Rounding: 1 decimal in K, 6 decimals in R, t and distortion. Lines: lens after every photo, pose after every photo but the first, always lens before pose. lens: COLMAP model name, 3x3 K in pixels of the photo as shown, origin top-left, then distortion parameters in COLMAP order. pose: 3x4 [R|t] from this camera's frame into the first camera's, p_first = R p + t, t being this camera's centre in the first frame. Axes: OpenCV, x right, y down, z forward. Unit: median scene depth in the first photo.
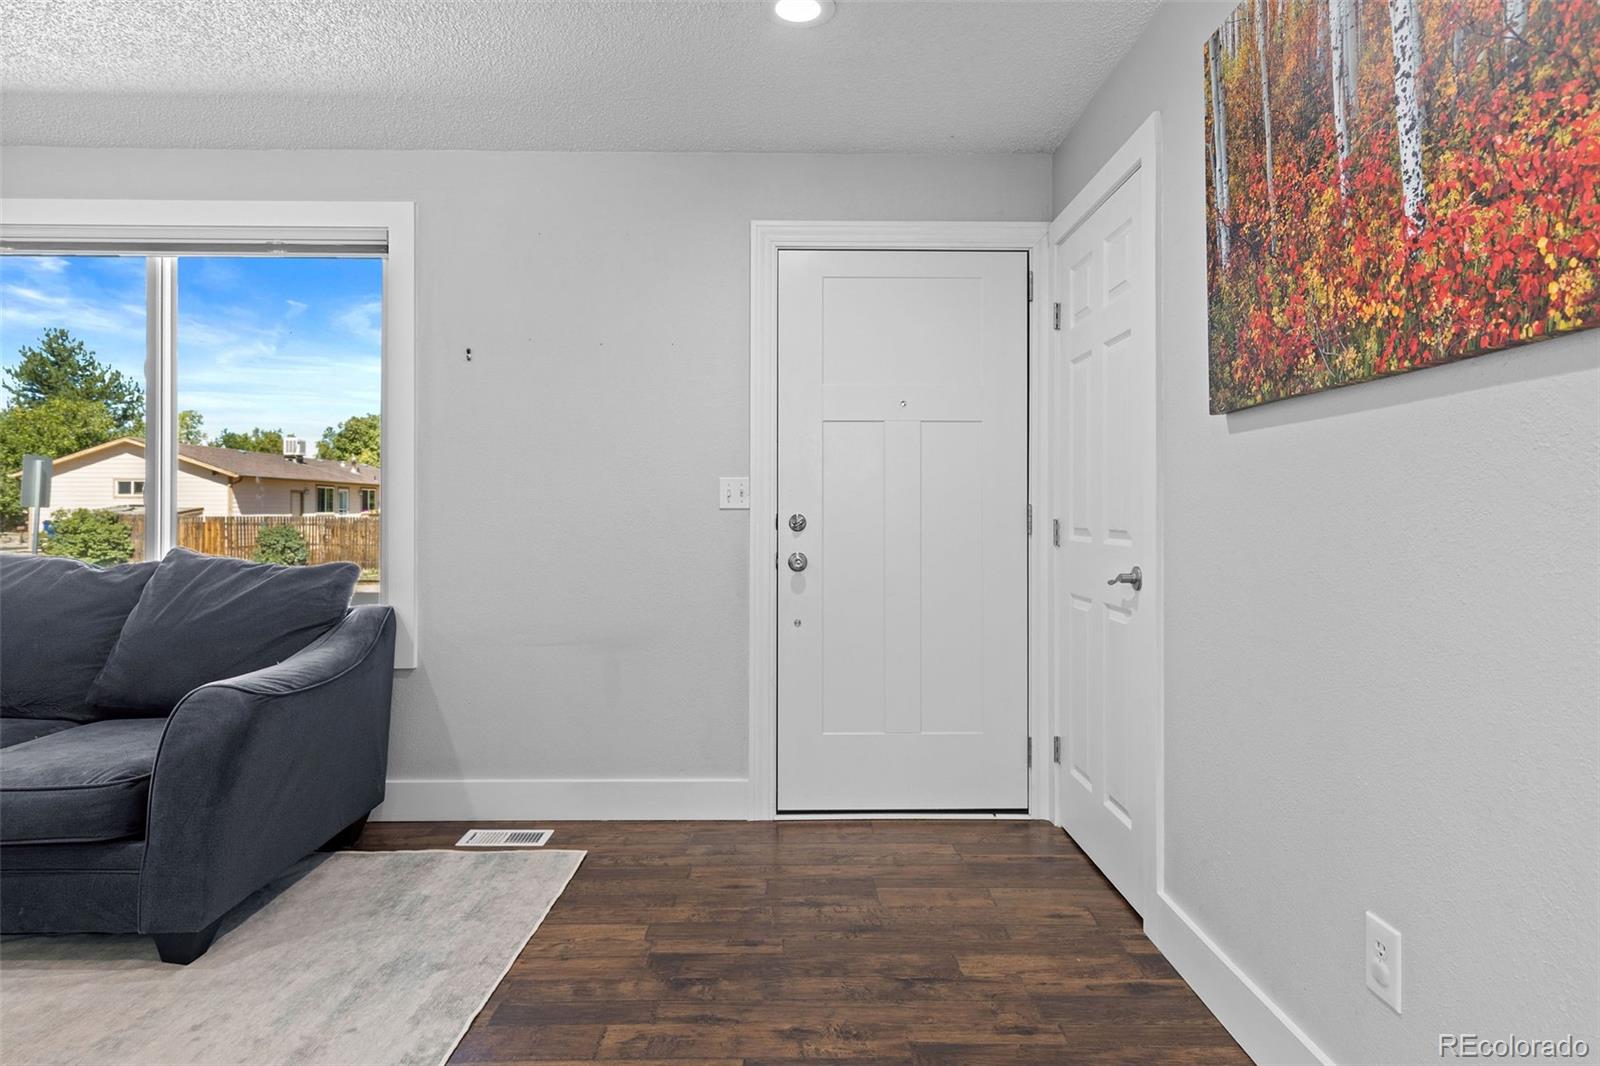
lens RADIAL K [[893.3, 0, 796.4], [0, 893.3, 505.3], [0, 0, 1]] dist [0.003764, 0.000601]
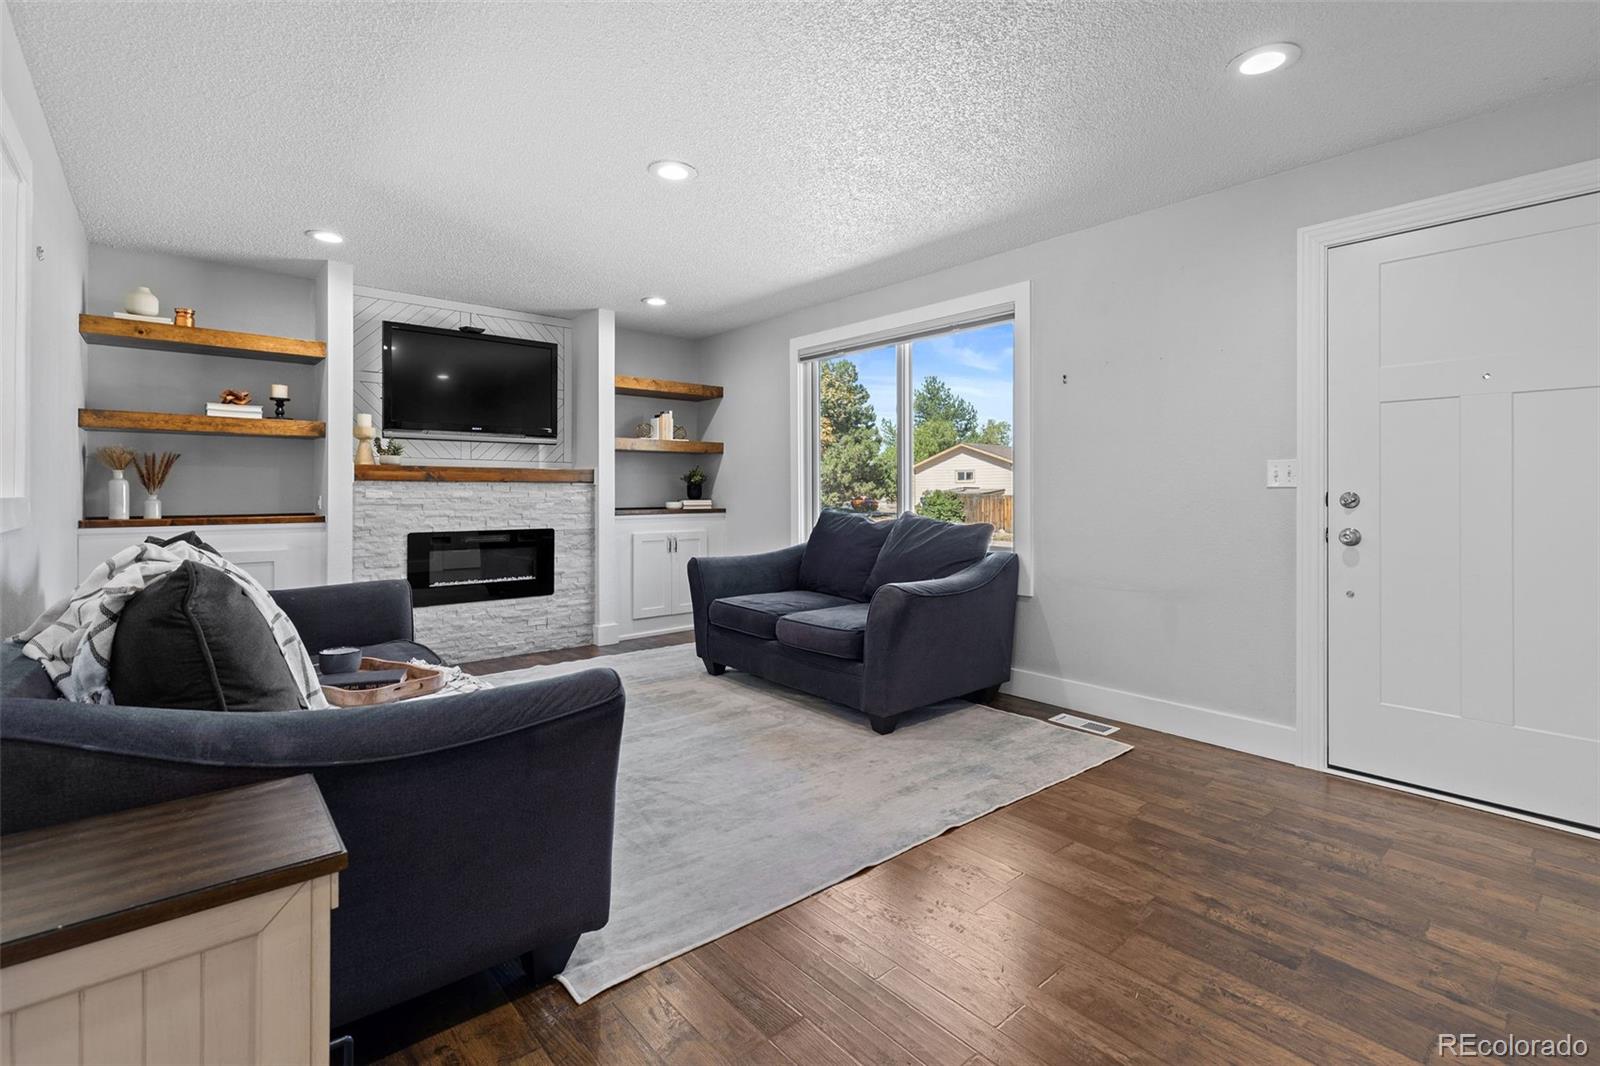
lens RADIAL K [[725.1, 0, 800.4], [0, 725.1, 492.1], [0, 0, 1]] dist [0.005519, -0.002524]
pose [[0.641882, 0.000080, -0.766804, 0.298870], [0.005586, 0.999973, 0.004780, 0.002221], [0.766783, -0.007352, 0.641864, -0.072624]]
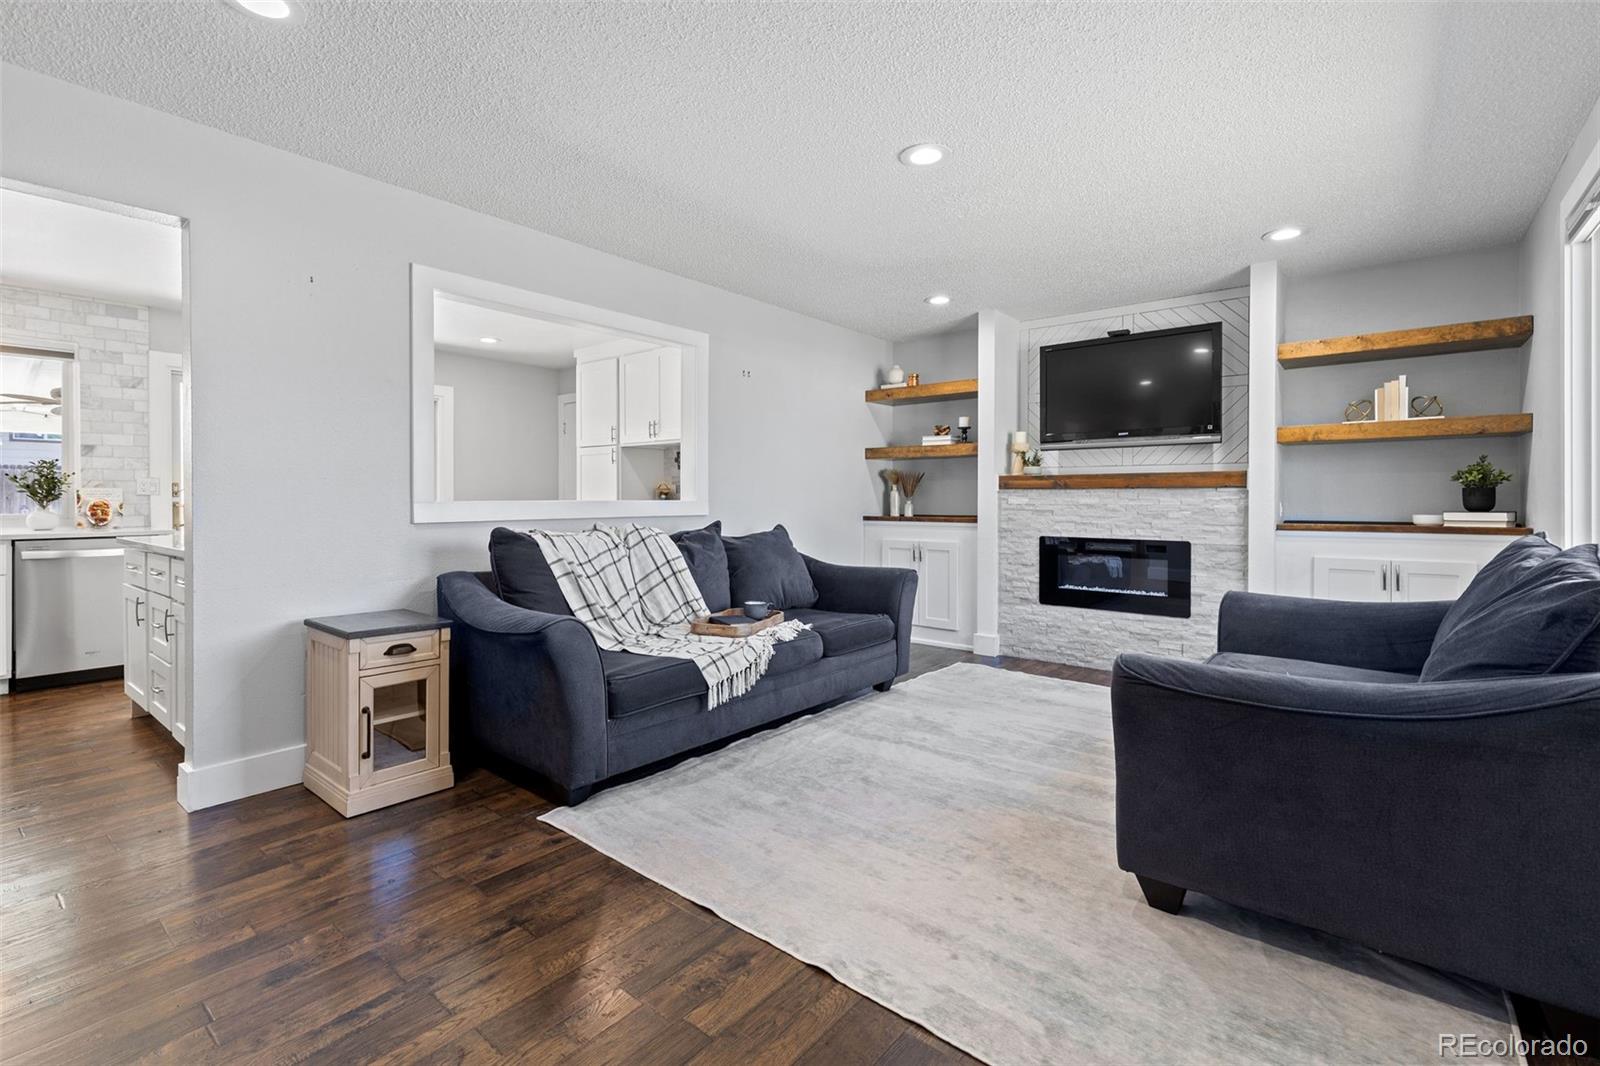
lens RADIAL K [[725.1, 0, 811.0], [0, 725.1, 505.5], [0, 0, 1]] dist [0.005519, -0.002524]
pose [[-0.639066, 0.005565, -0.769132, 0.225548], [0.004248, 0.999984, 0.003706, 0.012610], [0.769140, -0.000899, -0.639080, 1.037278]]
